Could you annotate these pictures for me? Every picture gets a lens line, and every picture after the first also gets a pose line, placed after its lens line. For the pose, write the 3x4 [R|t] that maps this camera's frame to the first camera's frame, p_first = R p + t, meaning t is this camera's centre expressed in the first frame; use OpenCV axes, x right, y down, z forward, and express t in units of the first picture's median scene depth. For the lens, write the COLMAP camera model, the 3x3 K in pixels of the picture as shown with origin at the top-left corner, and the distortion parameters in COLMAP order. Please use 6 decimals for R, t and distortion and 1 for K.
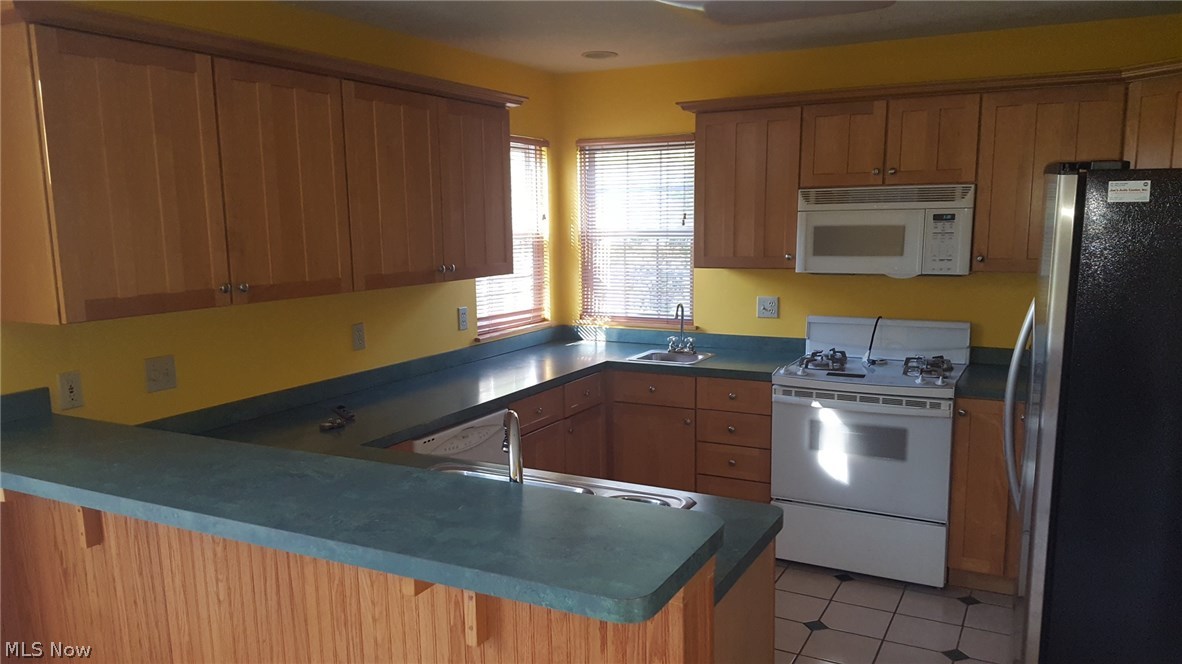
lens RADIAL K [[870.2, 0, 589.1], [0, 870.2, 366.0], [0, 0, 1]] dist [0.155354, -0.251721]
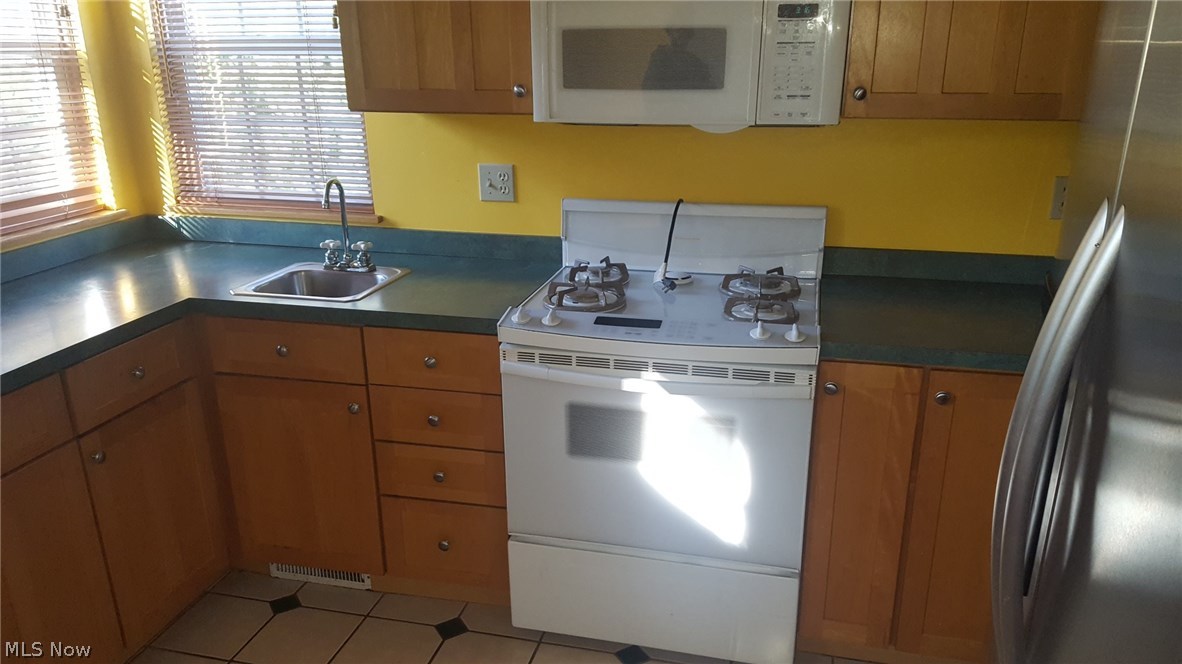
lens RADIAL K [[870.2, 0, 589.1], [0, 870.2, 366.0], [0, 0, 1]] dist [0.155354, -0.251721]
pose [[0.970113, -0.077614, 0.229908, 0.134899], [0.035462, 0.982642, 0.182093, -0.057569], [-0.240050, -0.168498, 0.956025, 0.461117]]
